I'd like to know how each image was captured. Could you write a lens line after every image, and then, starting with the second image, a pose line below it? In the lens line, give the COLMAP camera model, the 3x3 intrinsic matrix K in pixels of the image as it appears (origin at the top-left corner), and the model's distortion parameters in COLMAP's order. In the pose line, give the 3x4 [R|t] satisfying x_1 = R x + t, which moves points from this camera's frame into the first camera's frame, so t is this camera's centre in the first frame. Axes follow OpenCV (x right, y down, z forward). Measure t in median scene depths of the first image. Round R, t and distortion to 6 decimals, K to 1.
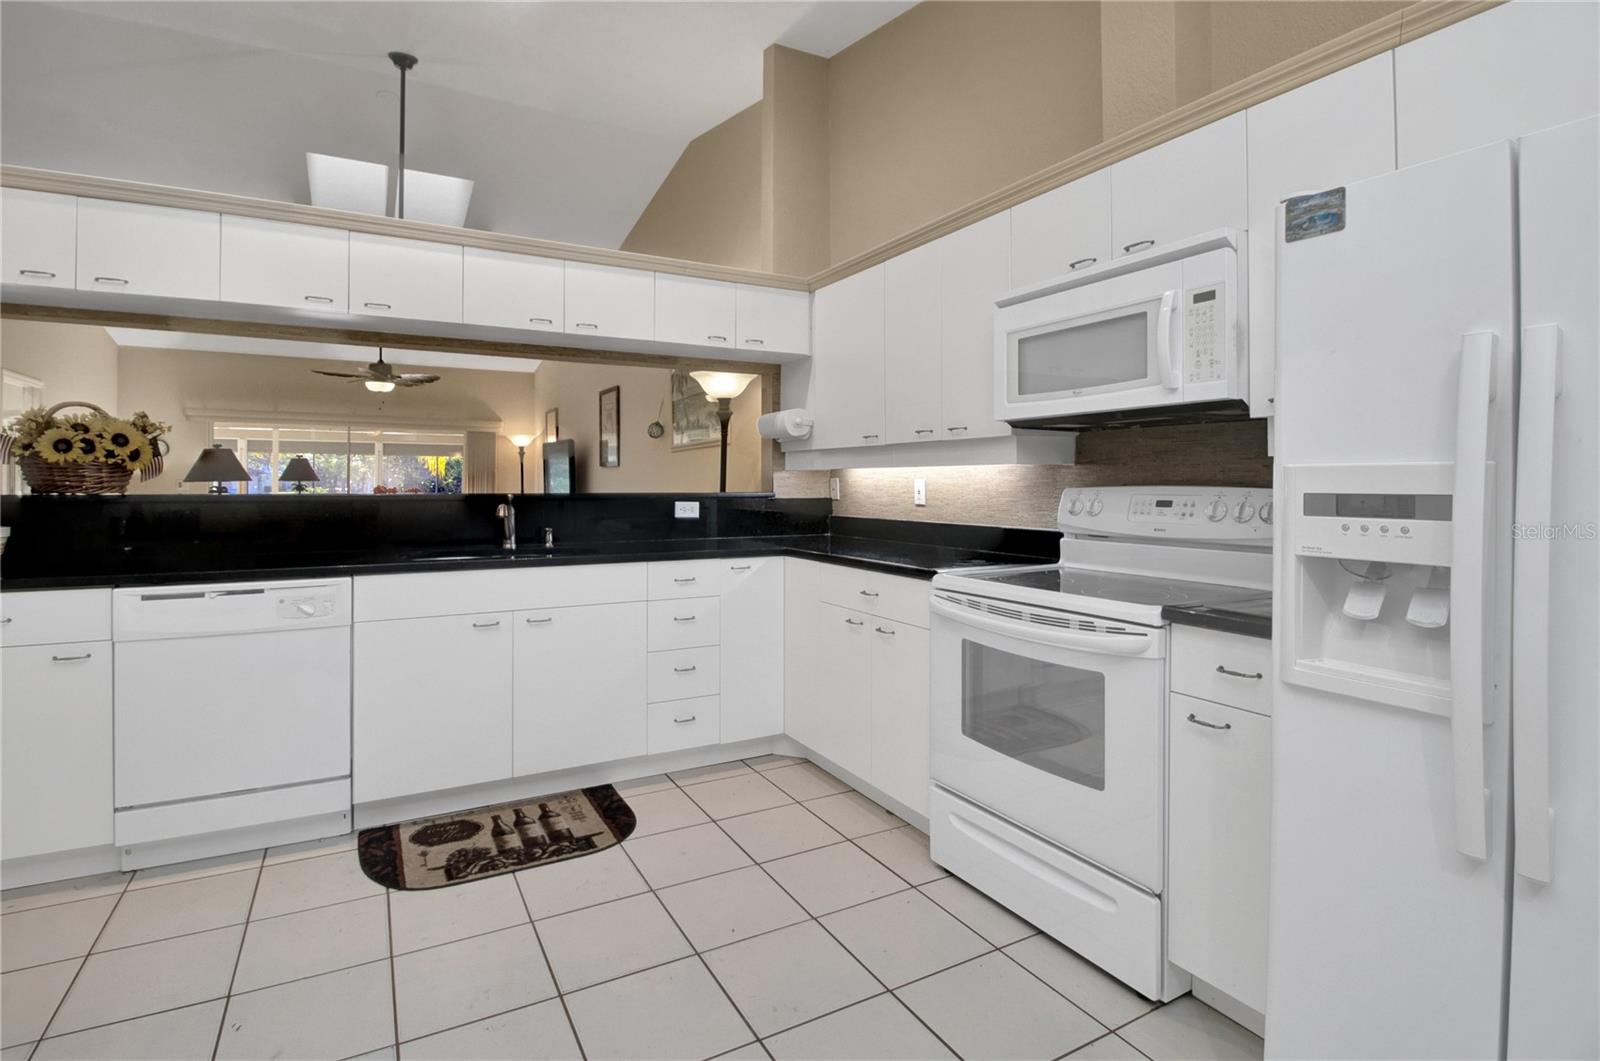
lens RADIAL K [[746.6, 0, 787.2], [0, 746.6, 485.6], [0, 0, 1]] dist [-0.003426, -0.011179]
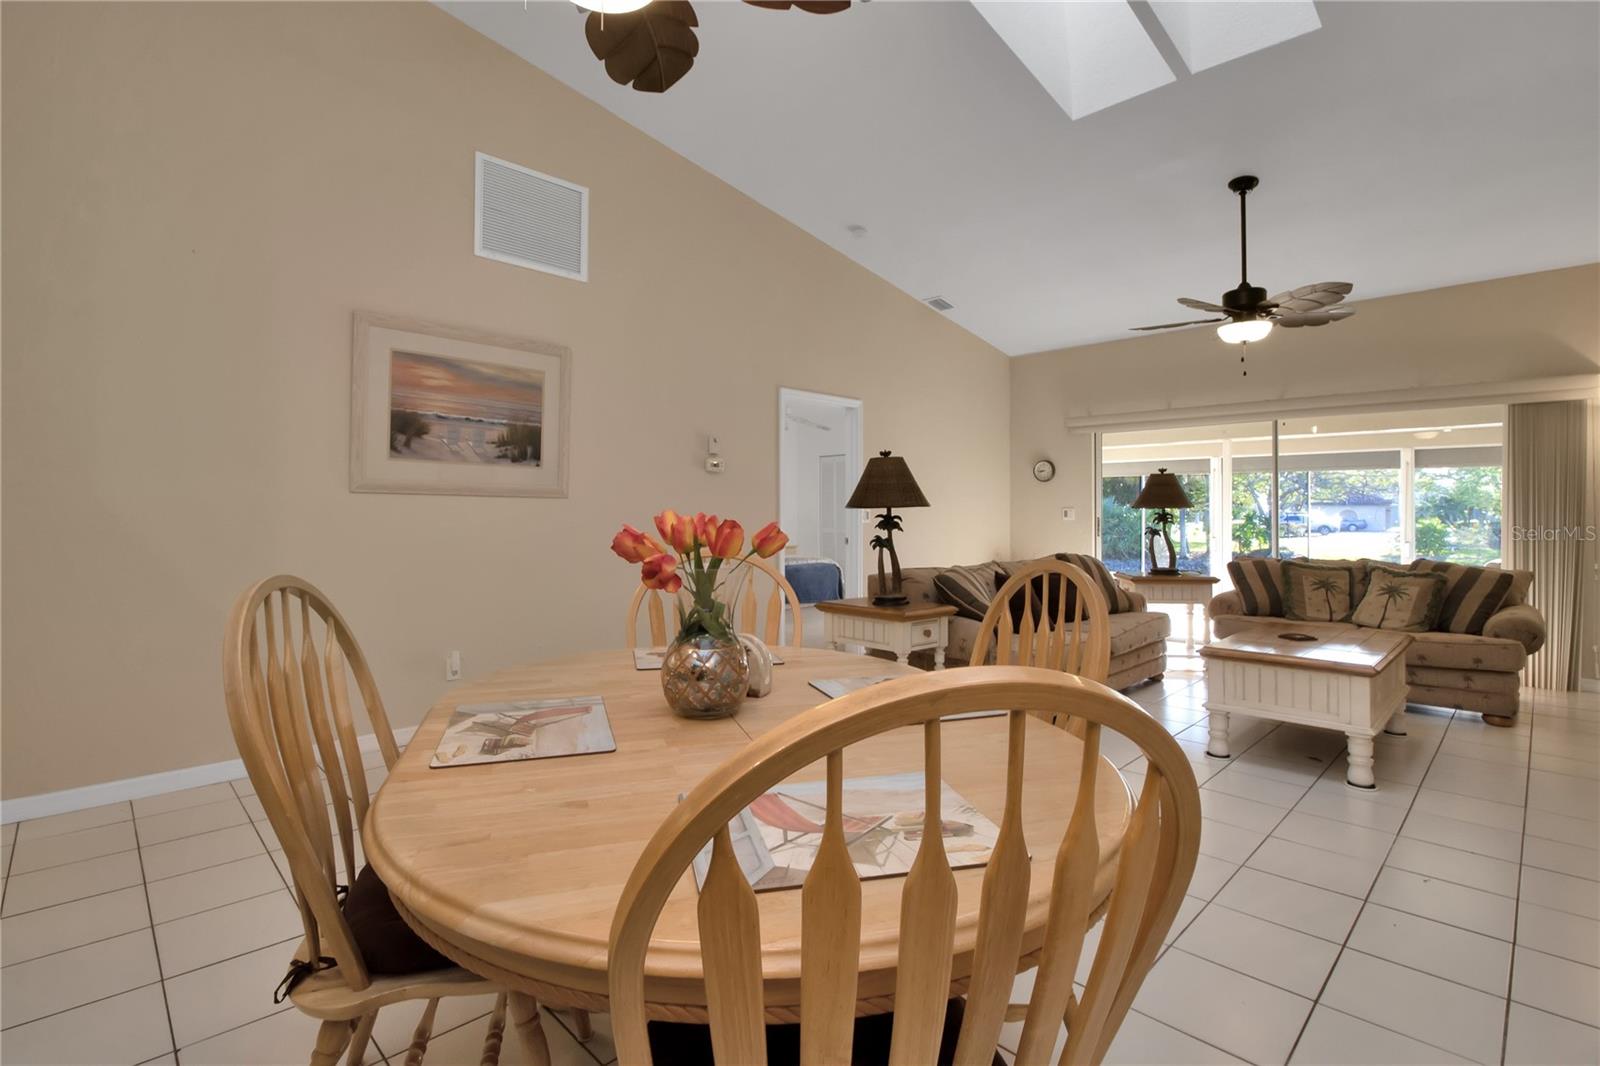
lens RADIAL K [[746.6, 0, 795.2], [0, 746.6, 503.9], [0, 0, 1]] dist [-0.003426, -0.011179]
pose [[0.262486, -0.011553, -0.964867, -0.371390], [-0.004258, 0.999905, -0.013130, 0.003510], [0.964926, 0.007554, 0.262412, 1.832822]]
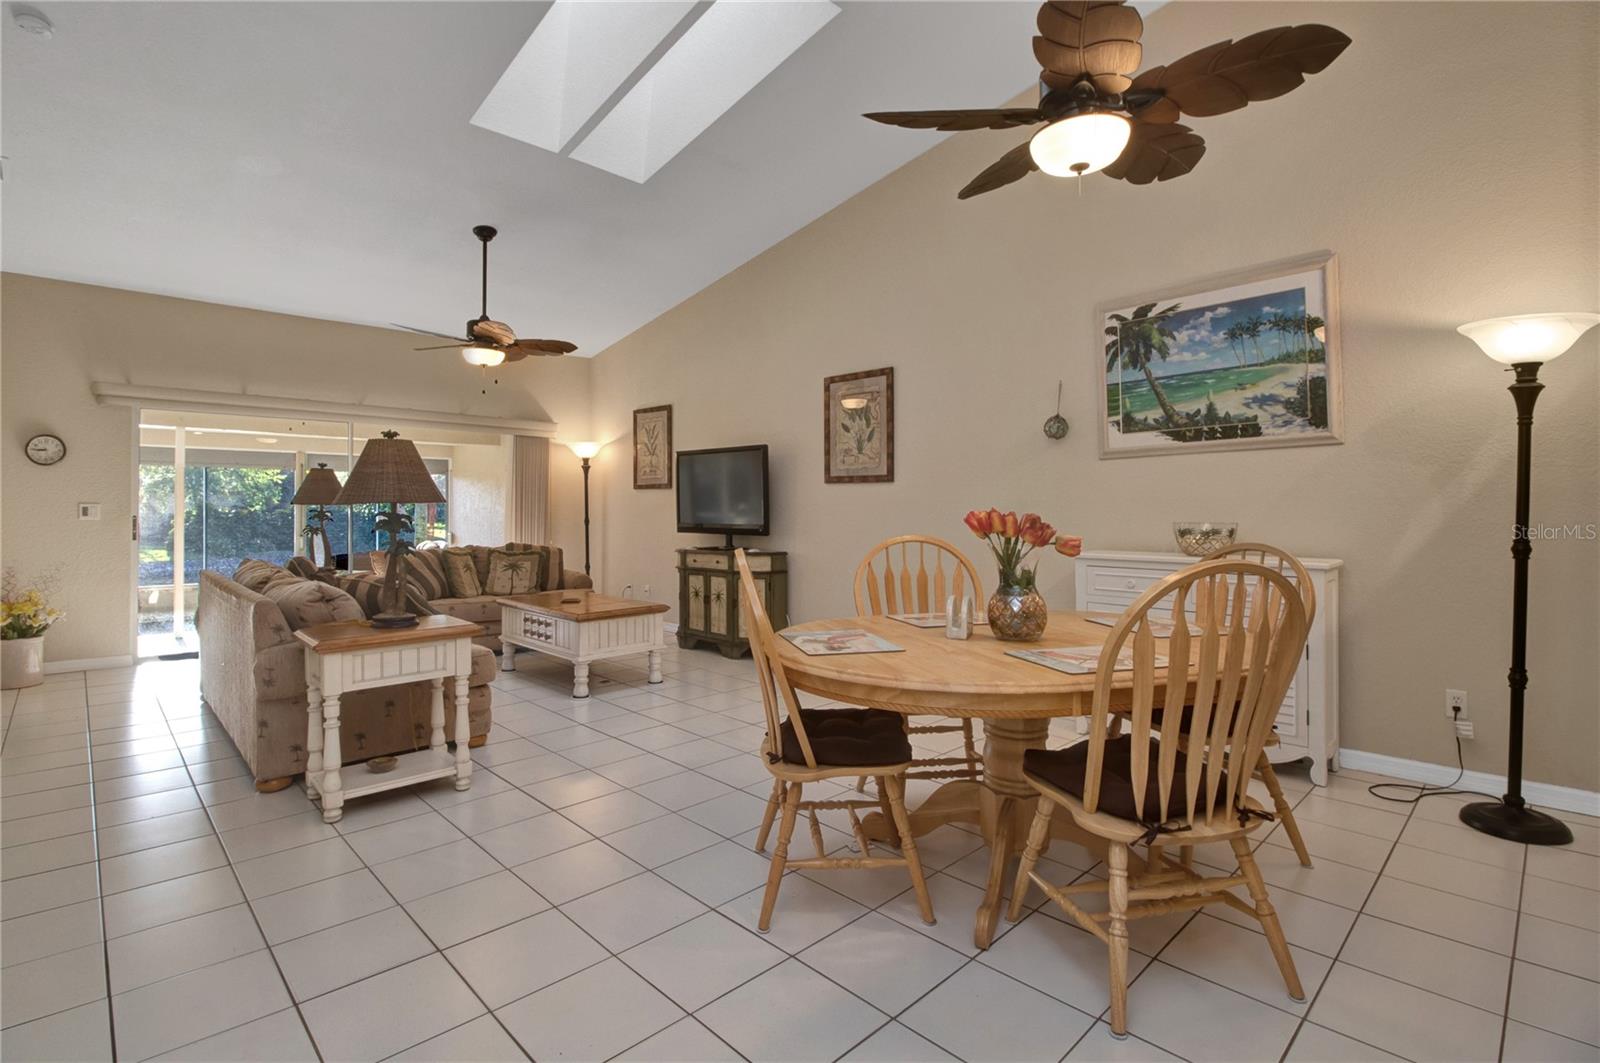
lens RADIAL K [[746.6, 0, 794.4], [0, 746.6, 519.0], [0, 0, 1]] dist [-0.003426, -0.011179]
pose [[0.968835, -0.005713, 0.247640, -1.517485], [0.003251, 0.999941, 0.010348, 0.006532], [-0.247684, -0.009220, 0.968797, 1.030921]]
